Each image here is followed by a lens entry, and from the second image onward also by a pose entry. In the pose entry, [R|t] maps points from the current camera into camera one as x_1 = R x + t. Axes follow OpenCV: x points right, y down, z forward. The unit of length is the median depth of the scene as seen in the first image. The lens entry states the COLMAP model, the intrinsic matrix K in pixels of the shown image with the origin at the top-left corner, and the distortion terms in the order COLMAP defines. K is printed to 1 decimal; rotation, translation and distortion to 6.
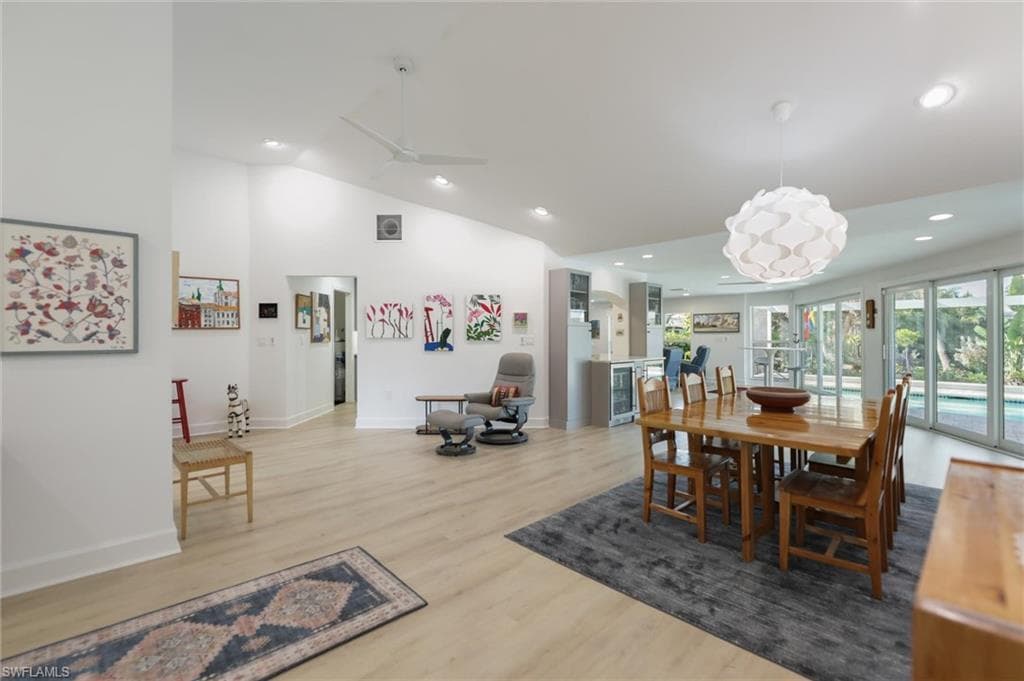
lens RADIAL K [[444.9, 0, 514.9], [0, 444.9, 342.1], [0, 0, 1]] dist [-0.002625, 0.000357]
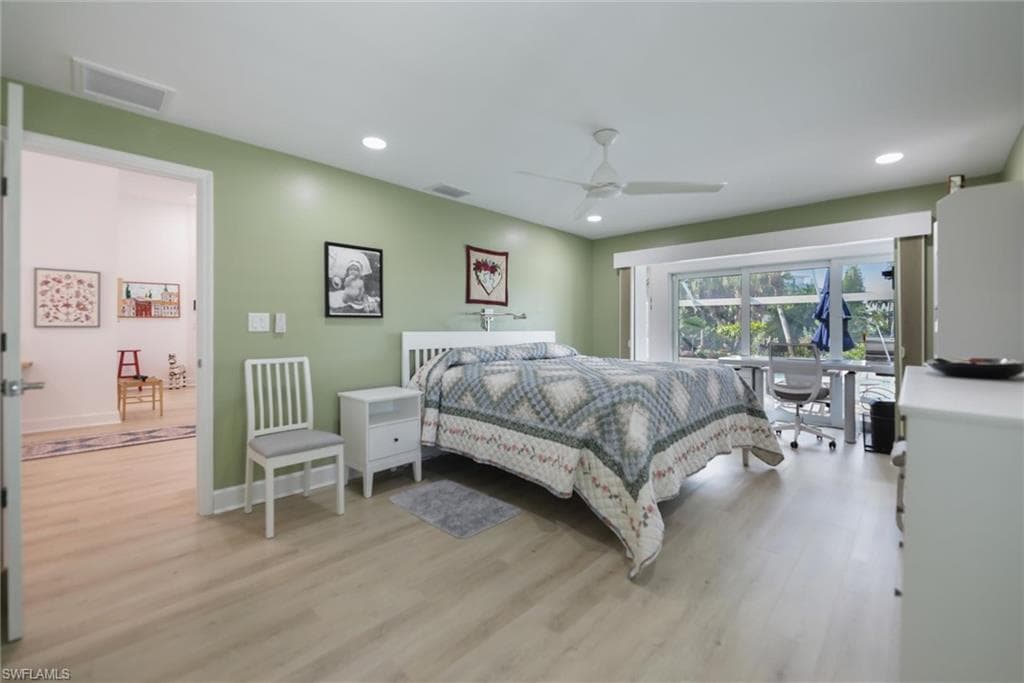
lens RADIAL K [[426.8, 0, 512.5], [0, 426.8, 331.3], [0, 0, 1]] dist [-0.001573, -0.000307]
pose [[0.999226, 0.002477, 0.039272, 1.094297], [-0.002339, 0.999991, -0.003571, 0.048006], [-0.039280, 0.003477, 0.999222, -1.169337]]
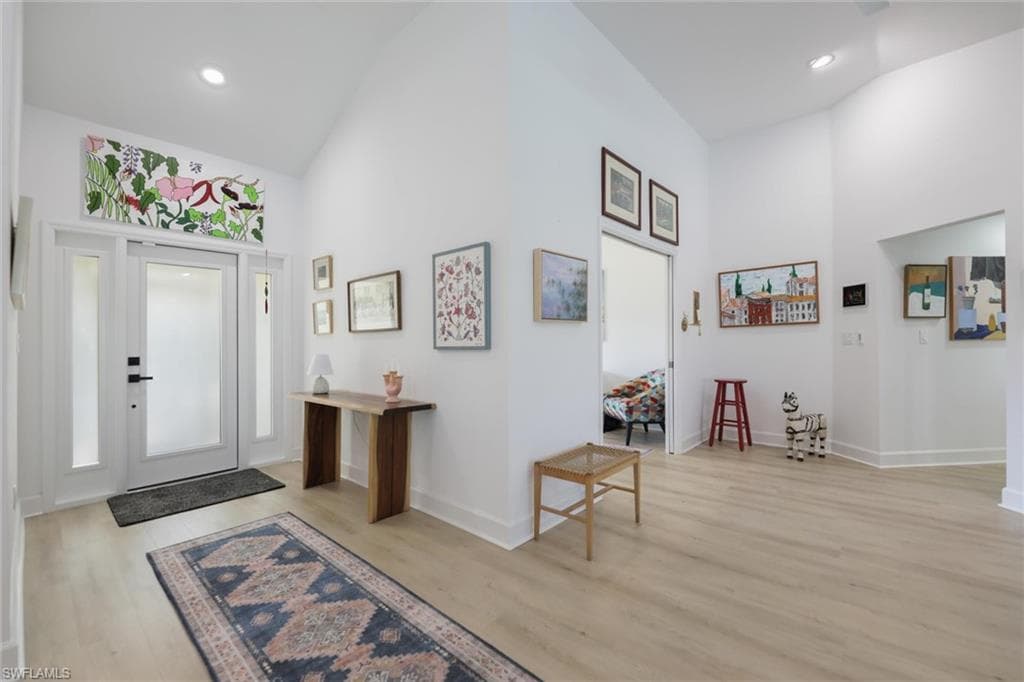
lens RADIAL K [[426.8, 0, 507.7], [0, 426.8, 340.6], [0, 0, 1]] dist [-0.001573, -0.000307]
pose [[0.079440, -0.003717, -0.996833, 0.219838], [0.002042, 0.999992, -0.003566, 0.006961], [0.996838, -0.001752, 0.079447, 0.999650]]
